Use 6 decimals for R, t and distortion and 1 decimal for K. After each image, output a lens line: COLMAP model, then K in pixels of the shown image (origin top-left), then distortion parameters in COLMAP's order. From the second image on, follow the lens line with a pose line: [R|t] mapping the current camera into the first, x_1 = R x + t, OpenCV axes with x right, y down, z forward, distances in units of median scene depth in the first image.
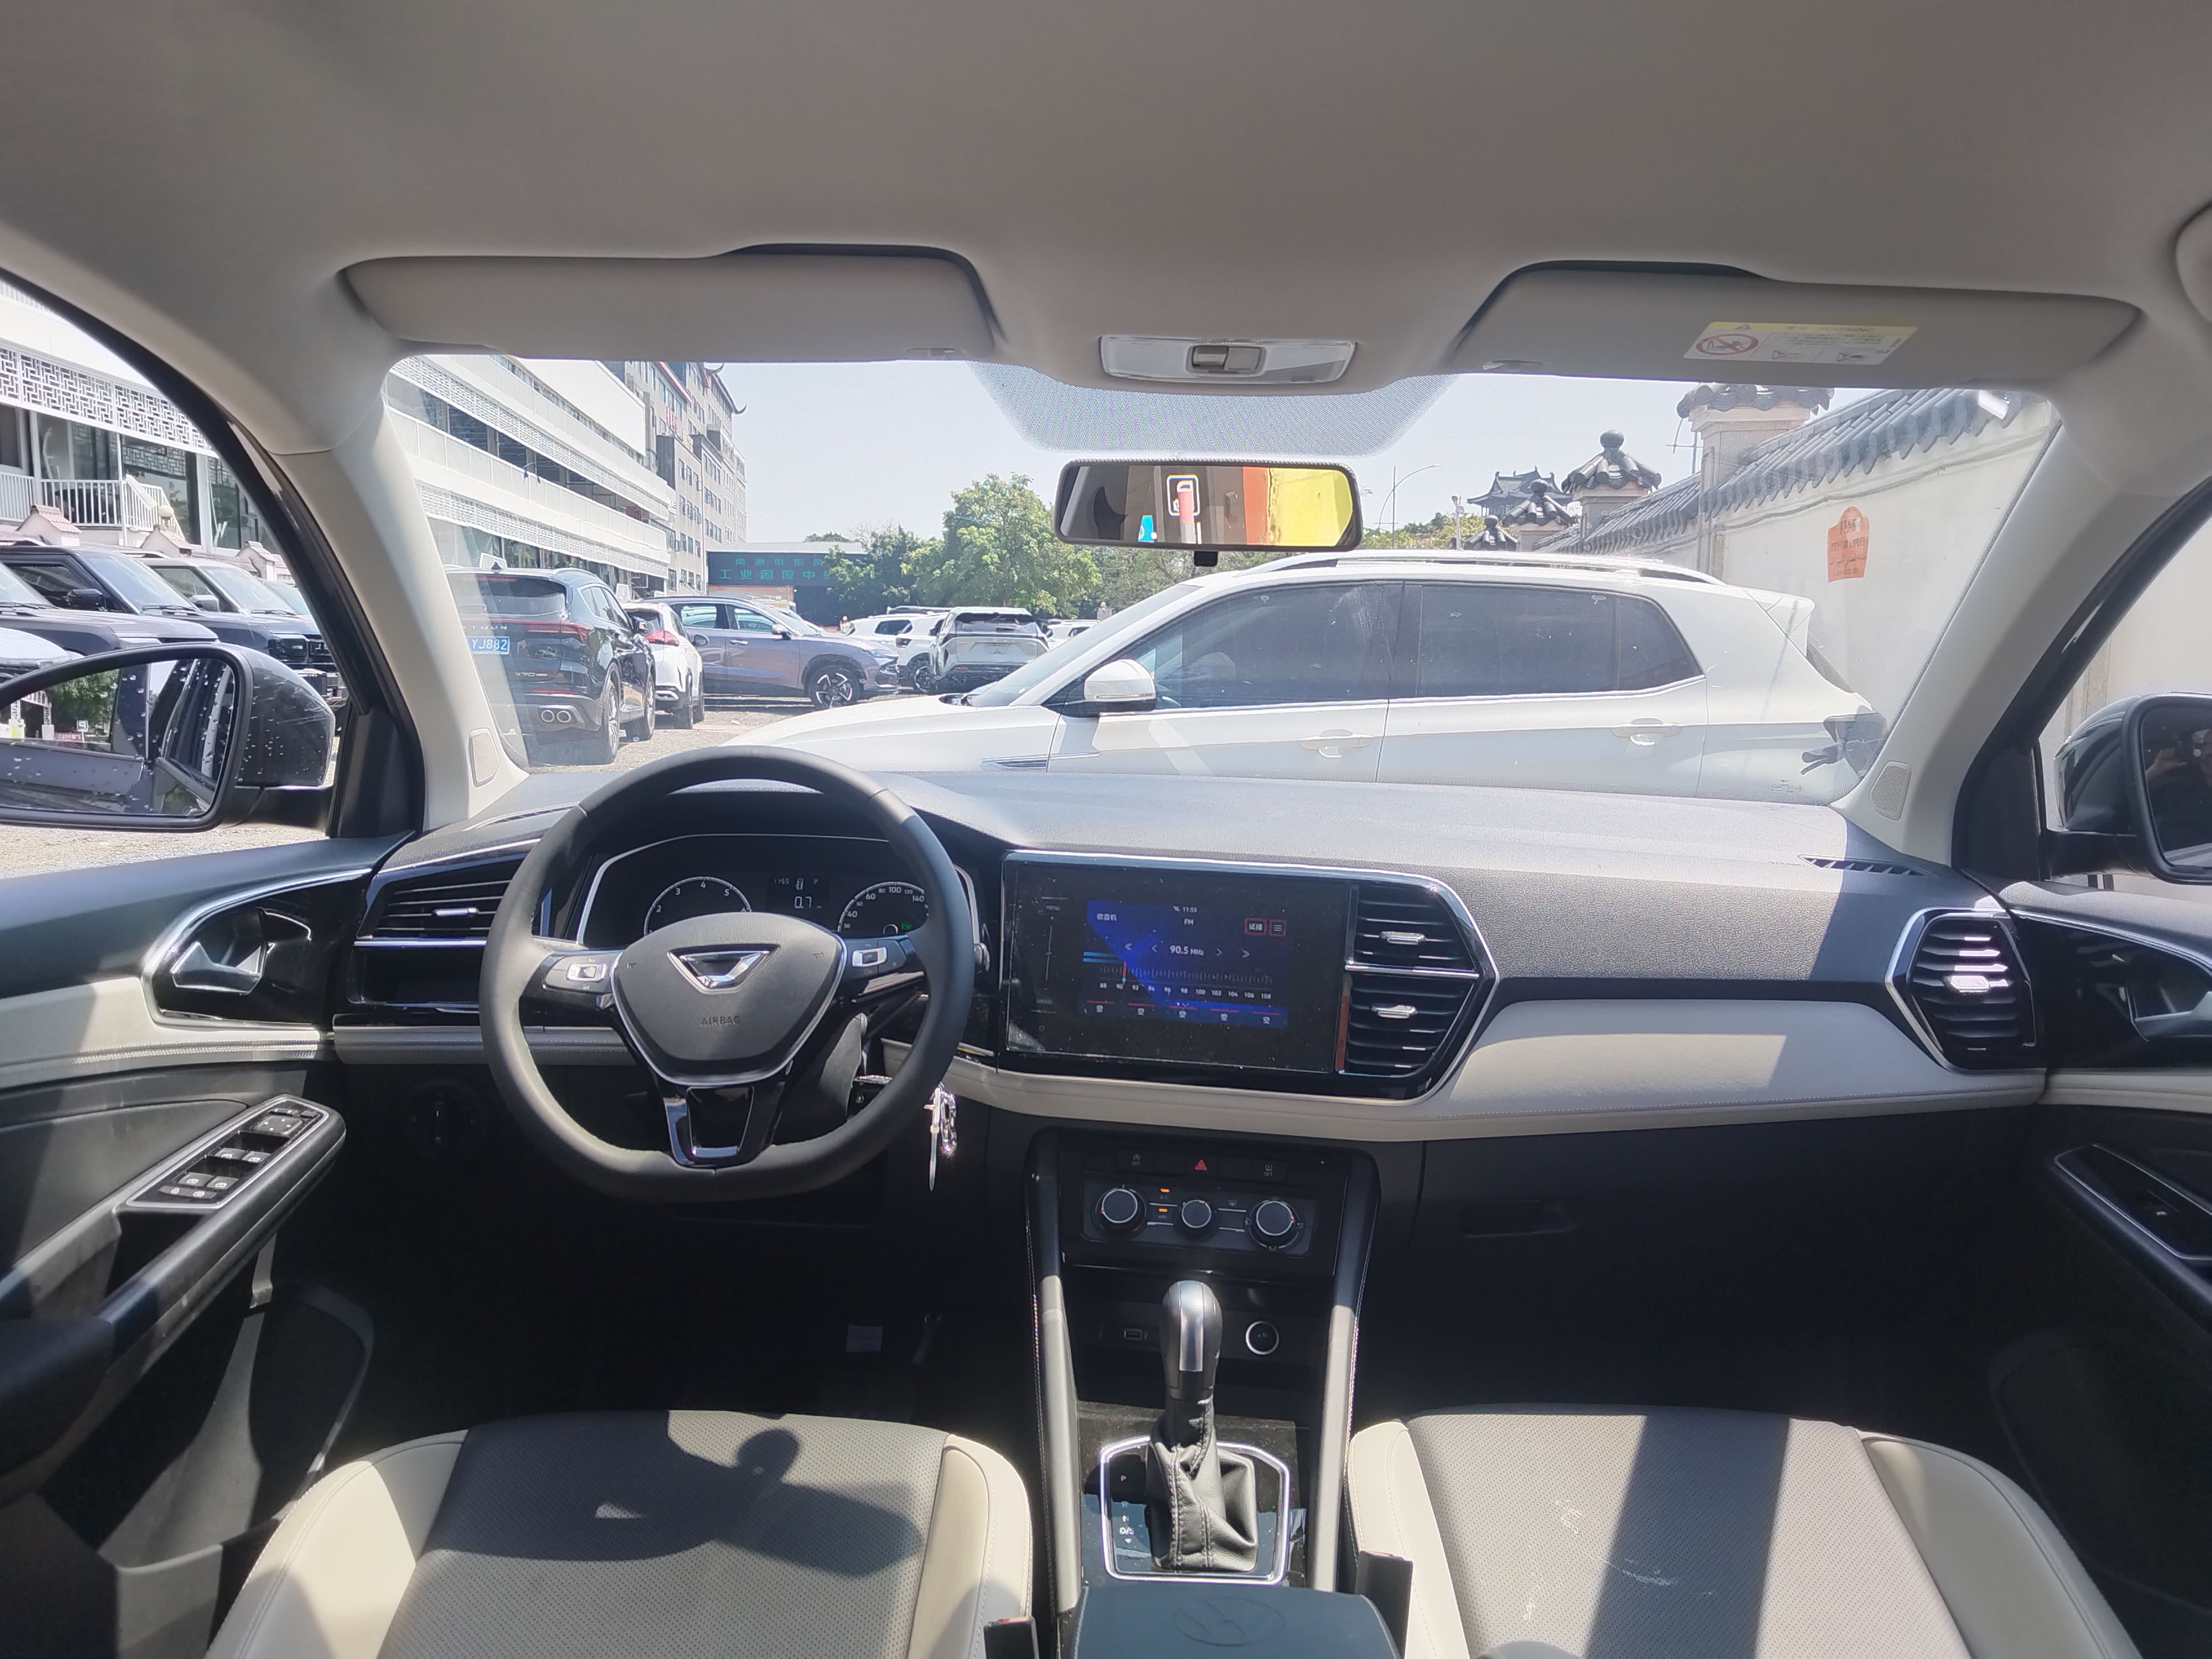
lens RADIAL K [[1711.1, 0, 1090.9], [0, 1711.1, 827.3], [0, 0, 1]] dist [0.041758, -0.041517]
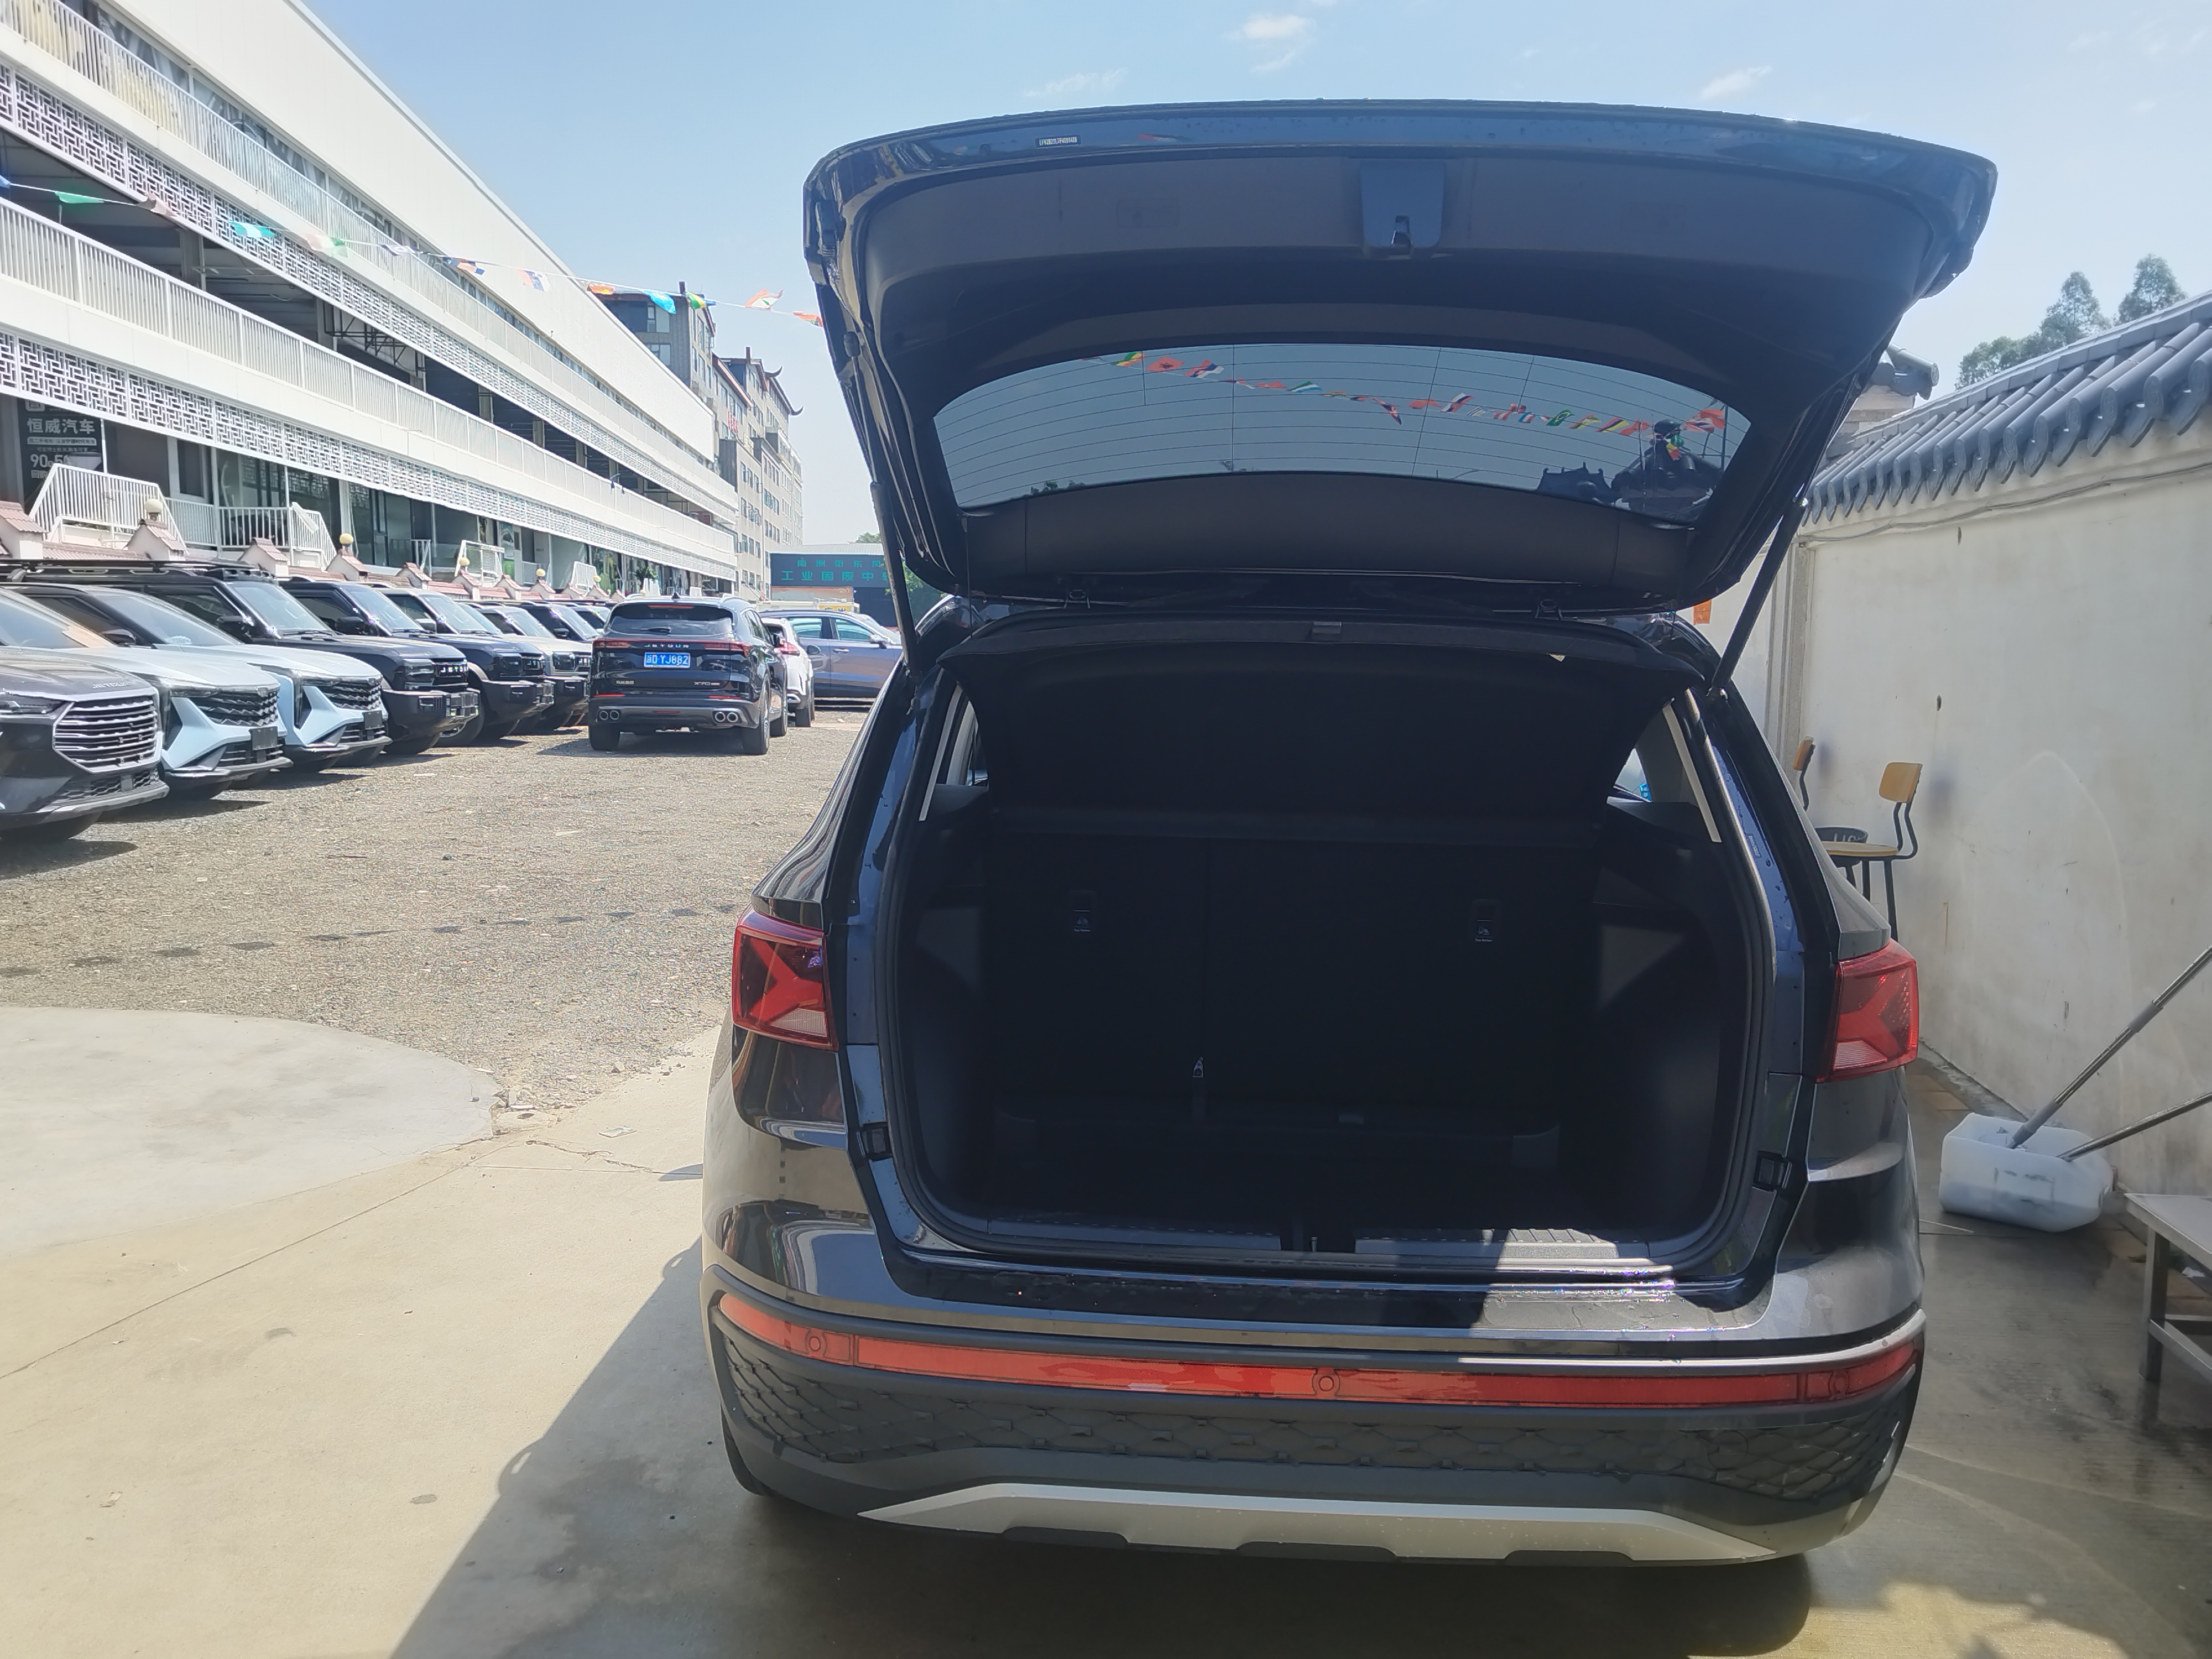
lens RADIAL K [[1711.1, 0, 1118.4], [0, 1711.1, 828.8], [0, 0, 1]] dist [0.041758, -0.041517]
pose [[0.999889, -0.002470, -0.014664, -0.020411], [0.002517, 0.999992, 0.003154, 0.018915], [0.014656, -0.003190, 0.999888, -0.363476]]
